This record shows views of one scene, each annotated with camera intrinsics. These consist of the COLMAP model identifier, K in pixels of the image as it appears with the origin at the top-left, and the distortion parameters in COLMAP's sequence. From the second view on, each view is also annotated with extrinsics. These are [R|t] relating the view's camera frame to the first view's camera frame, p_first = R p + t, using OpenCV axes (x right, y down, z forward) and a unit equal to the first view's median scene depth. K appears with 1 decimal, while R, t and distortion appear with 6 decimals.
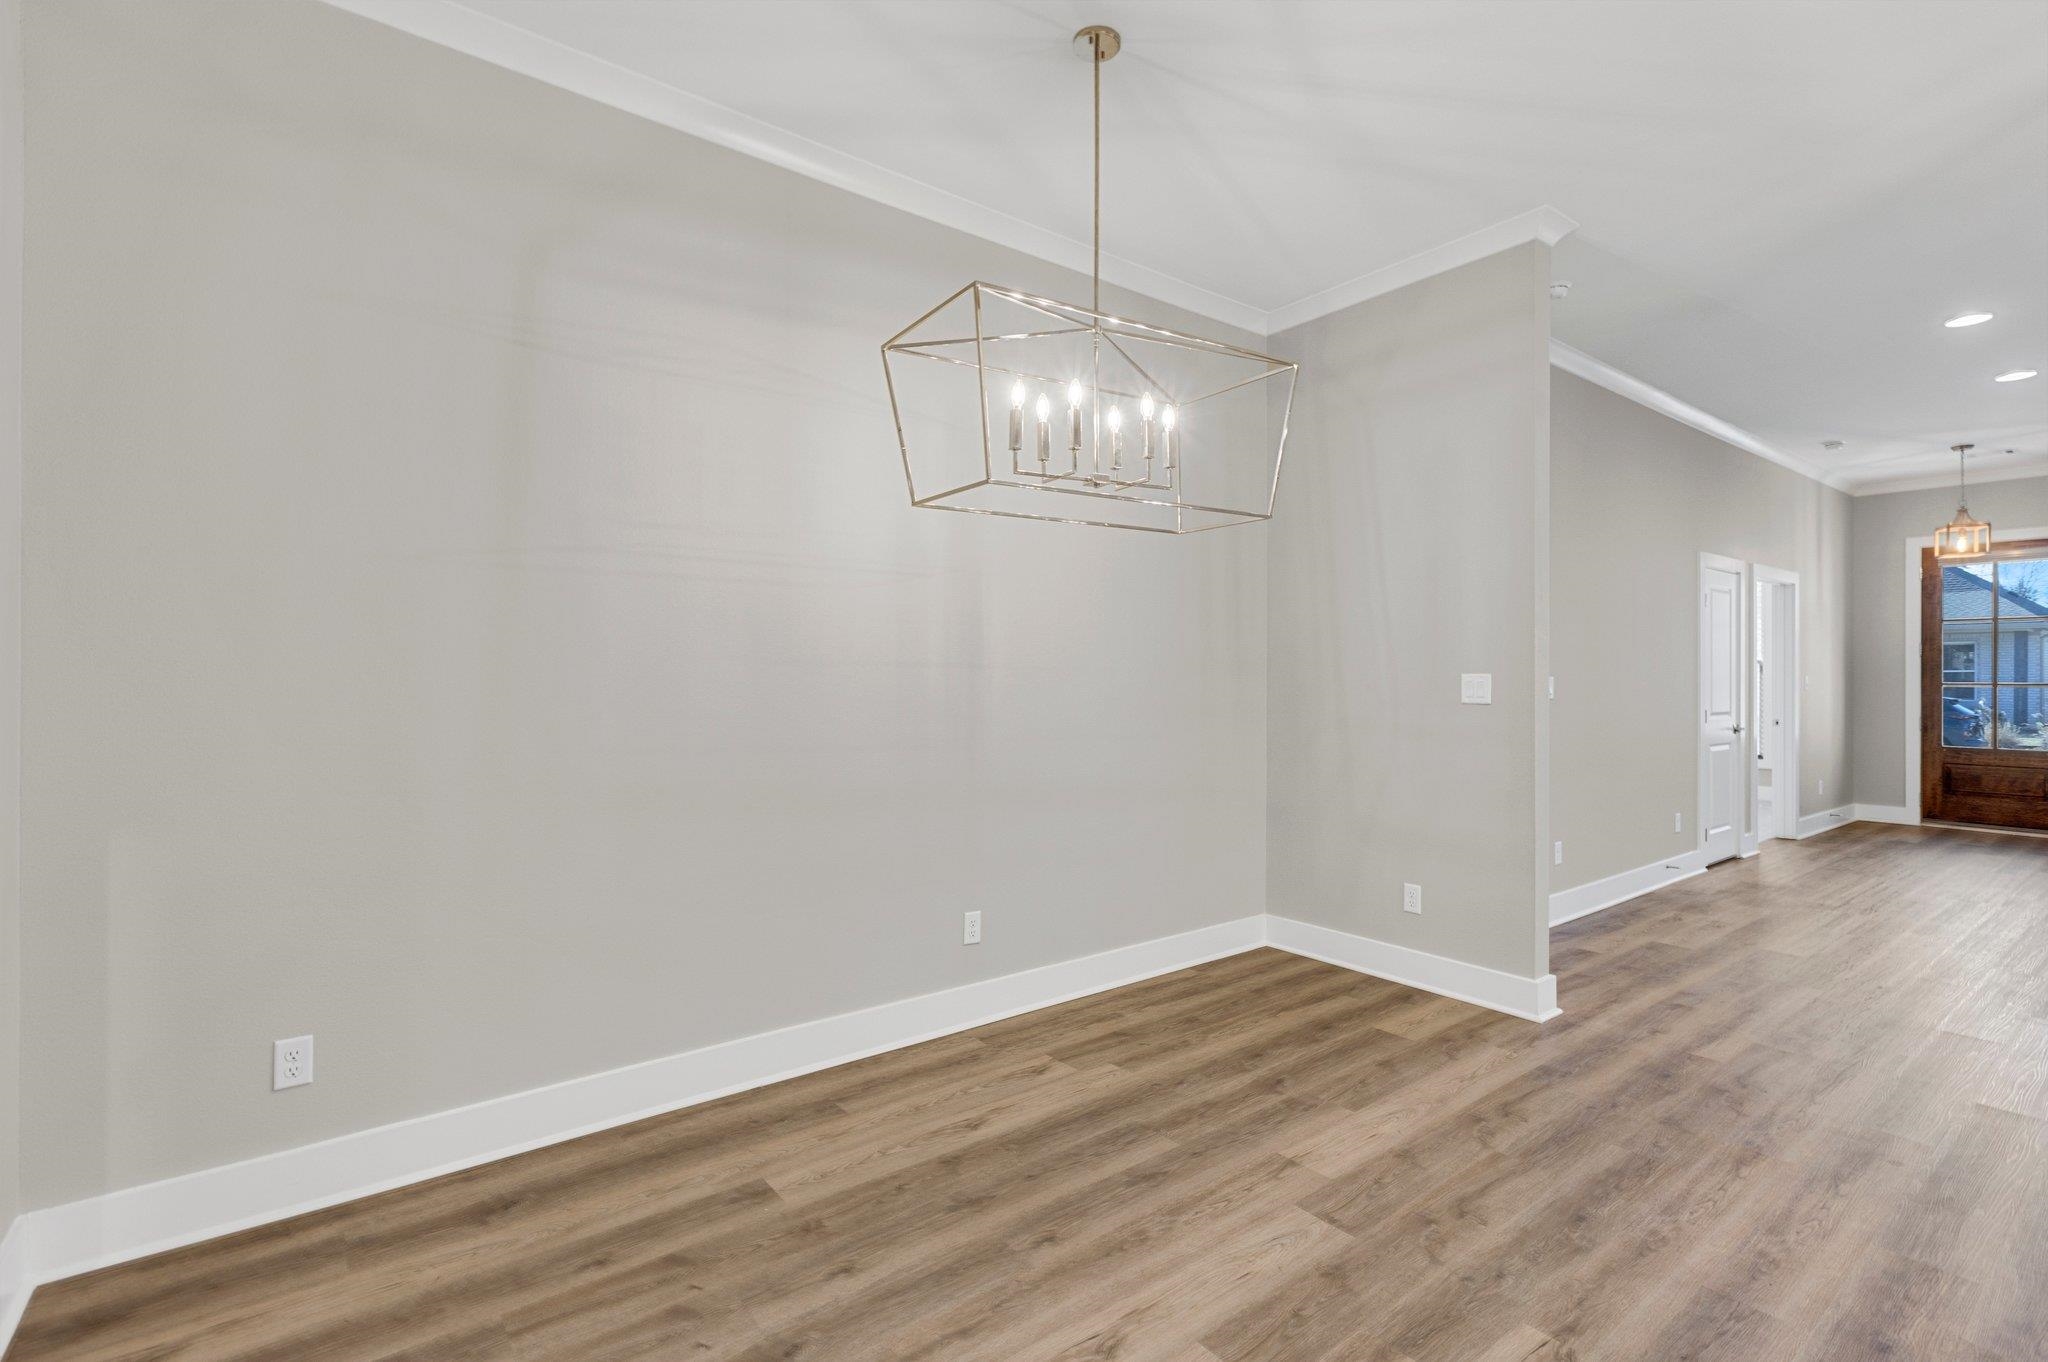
lens RADIAL K [[937.2, 0, 1018.4], [0, 937.2, 682.0], [0, 0, 1]] dist [0.003492, 0.000172]
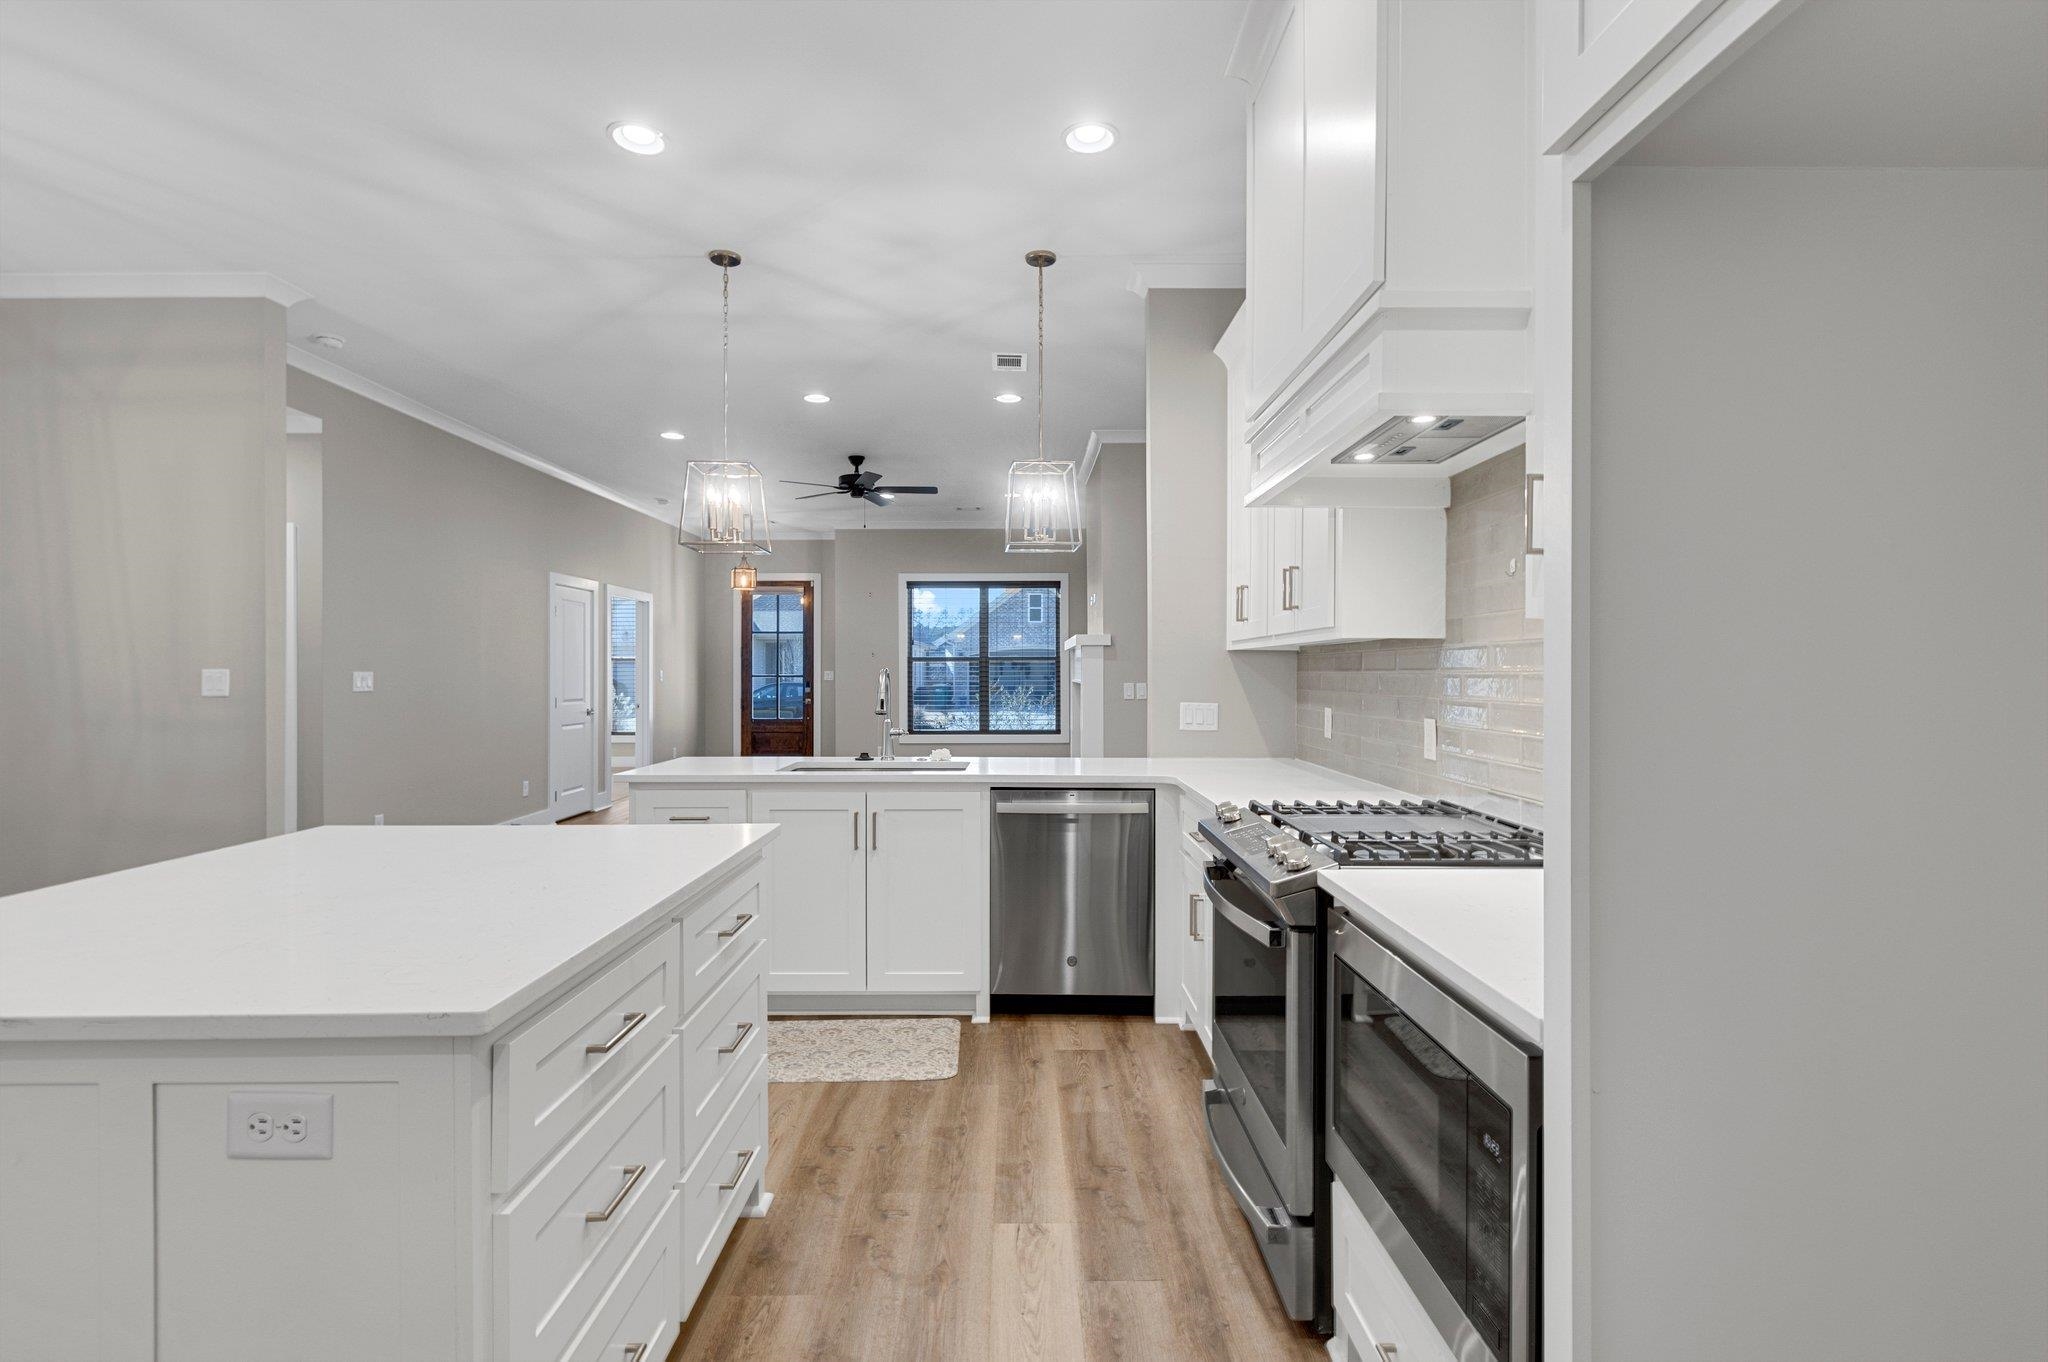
lens RADIAL K [[937.2, 0, 1011.7], [0, 937.2, 672.6], [0, 0, 1]] dist [0.003492, 0.000172]
pose [[0.610176, -0.001216, 0.792265, 0.216153], [0.004270, 0.999989, -0.001754, 0.001464], [-0.792255, 0.004453, 0.610174, -0.506612]]
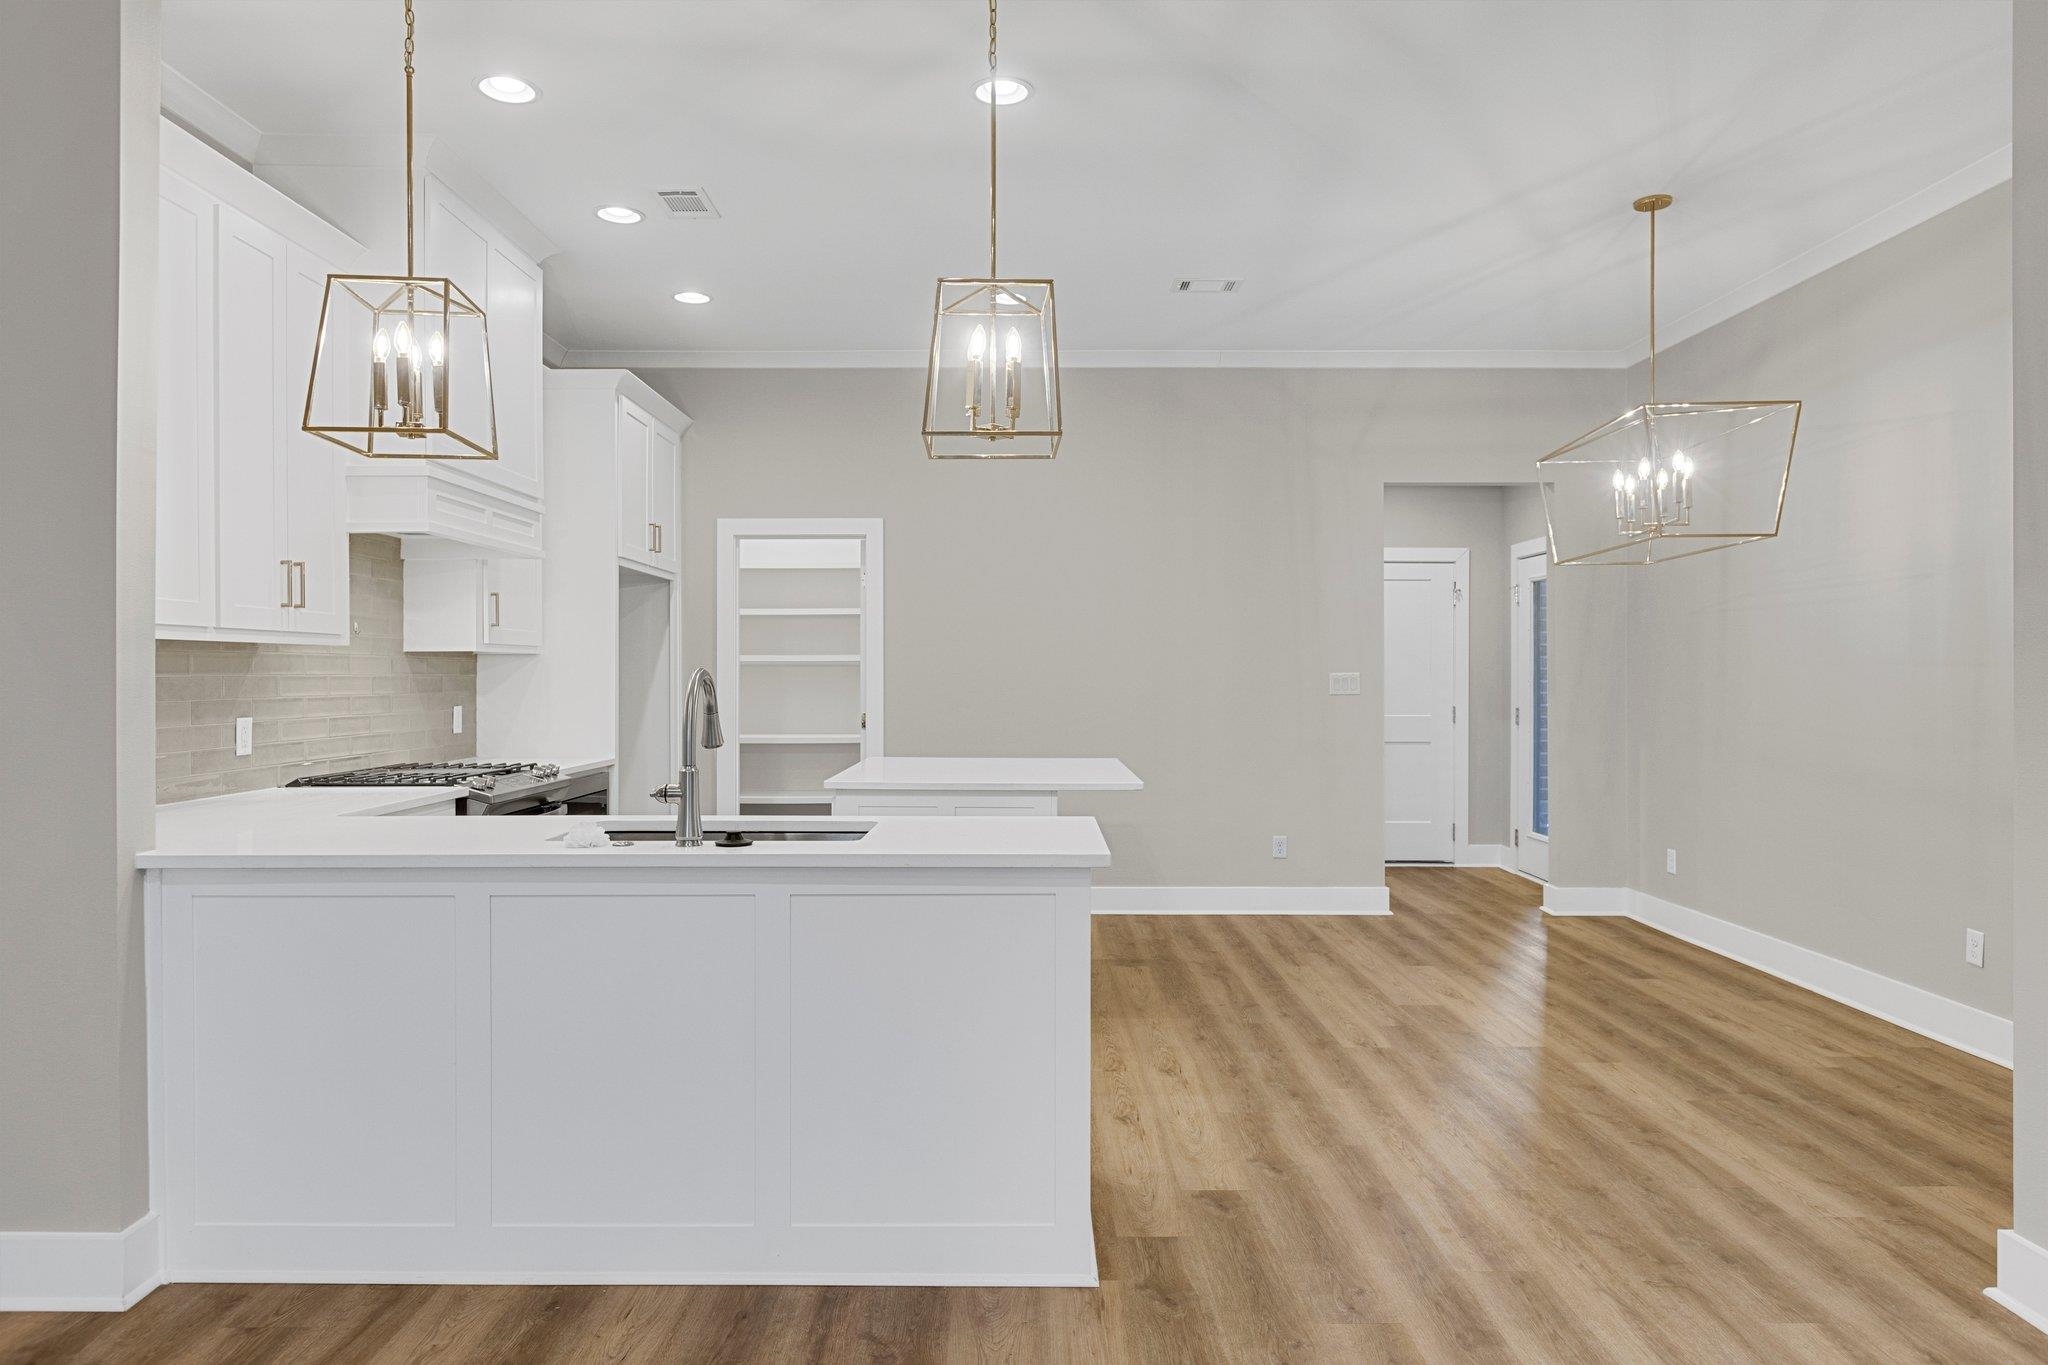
lens RADIAL K [[1252.4, 0, 1013.2], [0, 1252.4, 674.0], [0, 0, 1]] dist [0.011145, 0.000300]
pose [[-0.608571, -0.002254, -0.793496, 1.670374], [-0.005512, 0.999984, 0.001387, -0.006225], [0.793480, 0.005218, -0.608574, 1.100188]]
